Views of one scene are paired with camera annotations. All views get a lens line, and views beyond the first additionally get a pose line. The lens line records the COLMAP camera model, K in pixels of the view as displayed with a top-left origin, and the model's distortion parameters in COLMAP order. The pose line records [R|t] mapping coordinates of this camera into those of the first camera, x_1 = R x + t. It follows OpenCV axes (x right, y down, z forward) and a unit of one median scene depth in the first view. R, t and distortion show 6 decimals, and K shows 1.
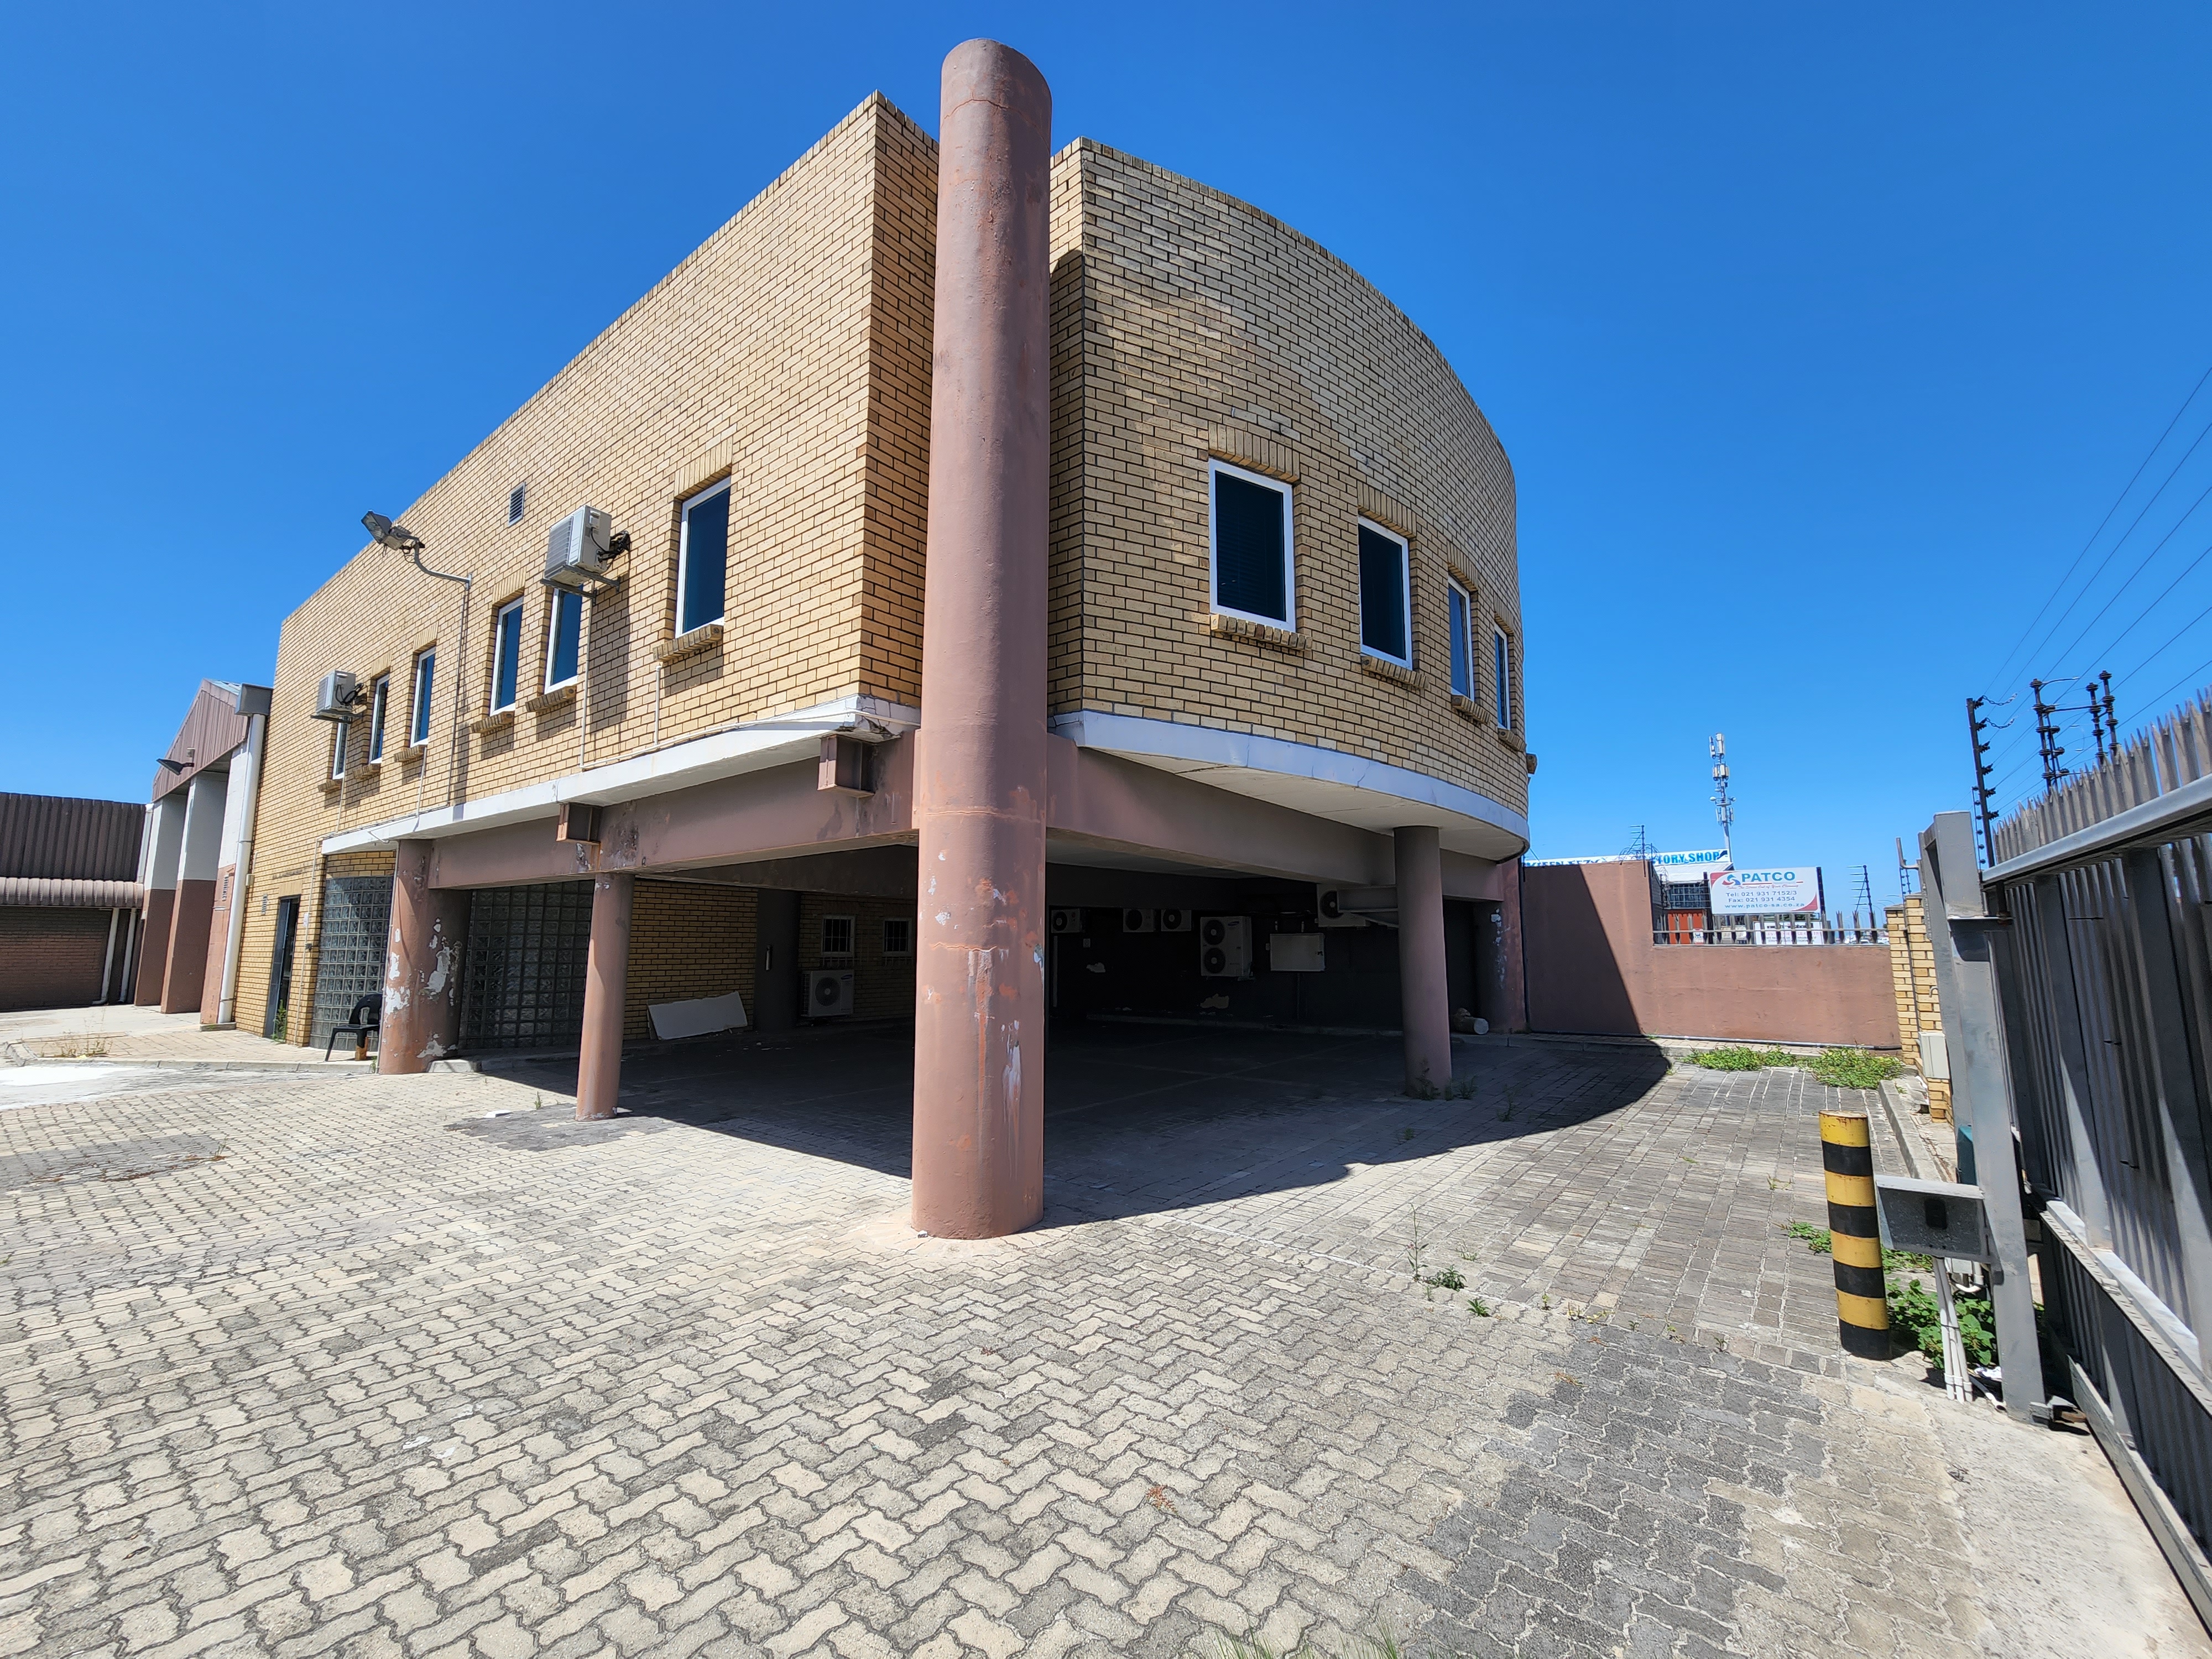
lens RADIAL K [[916.1, 0, 1099.7], [0, 916.1, 830.1], [0, 0, 1]] dist [-0.001103, -0.000119]
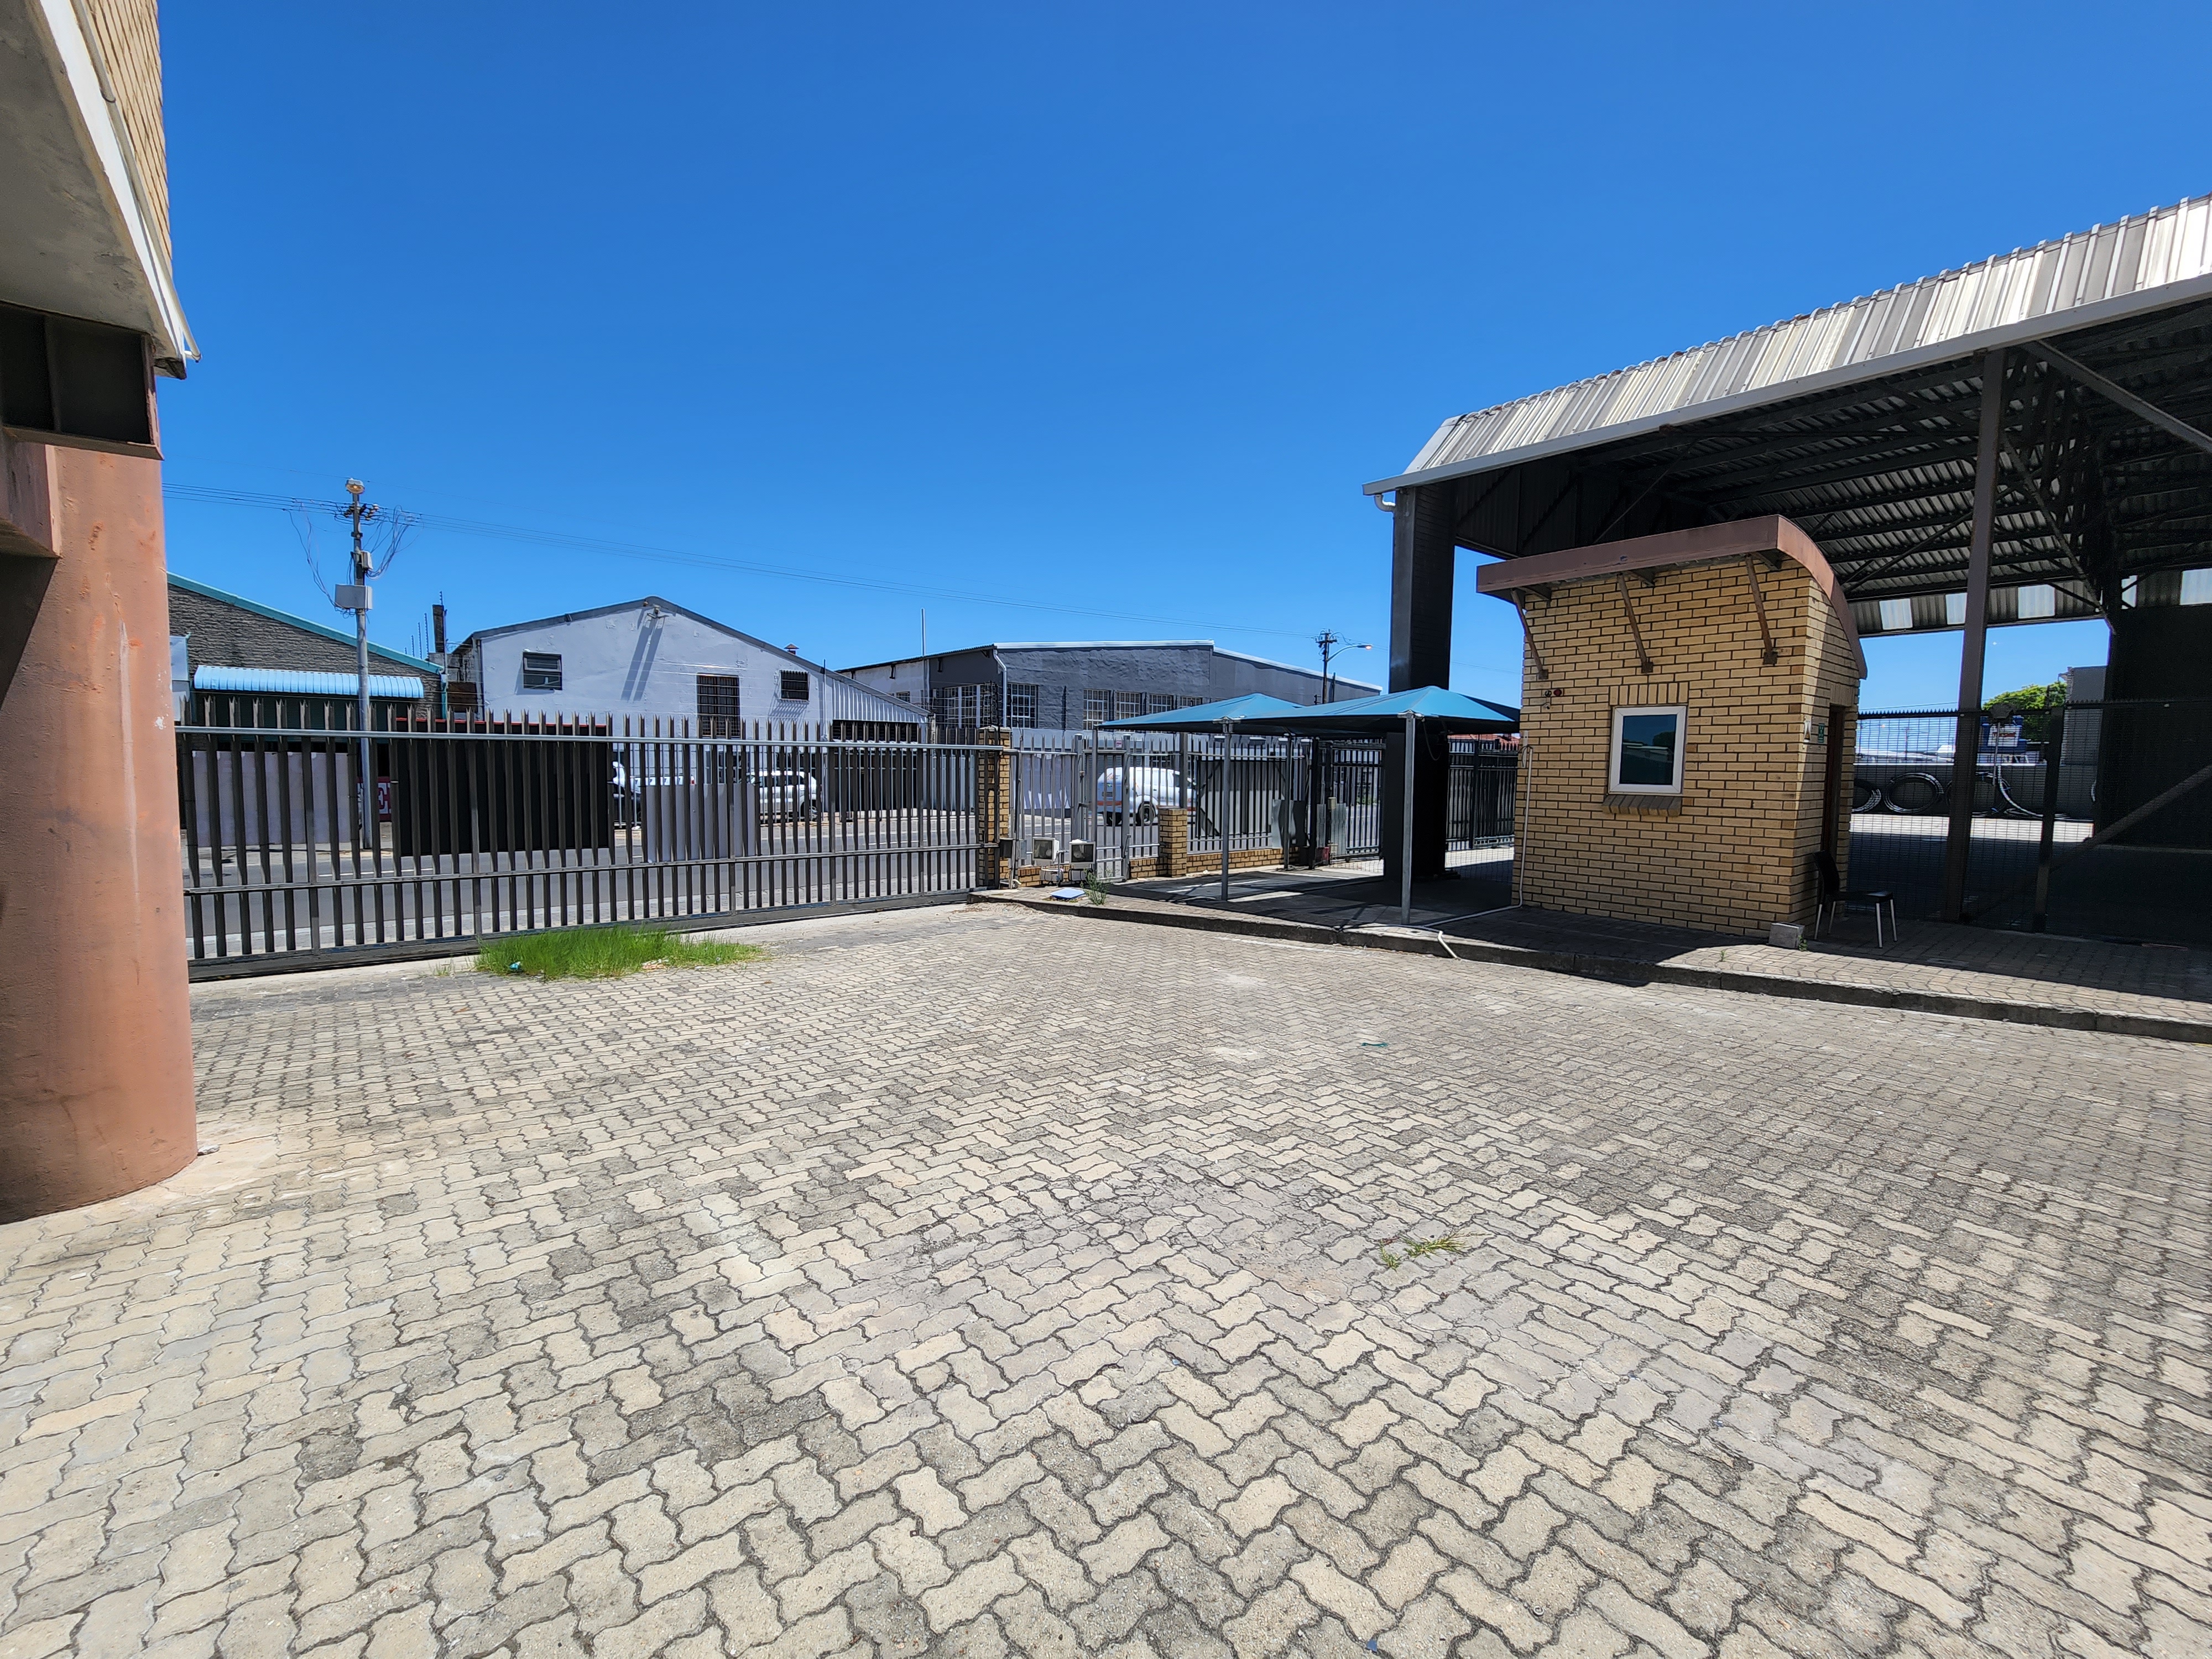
lens RADIAL K [[916.1, 0, 1099.7], [0, 916.1, 830.1], [0, 0, 1]] dist [-0.001103, -0.000119]
pose [[-0.978064, -0.021529, 0.207191, -1.488596], [-0.033917, 0.997830, -0.056427, 0.277724], [-0.205527, -0.062217, -0.976672, 2.246127]]
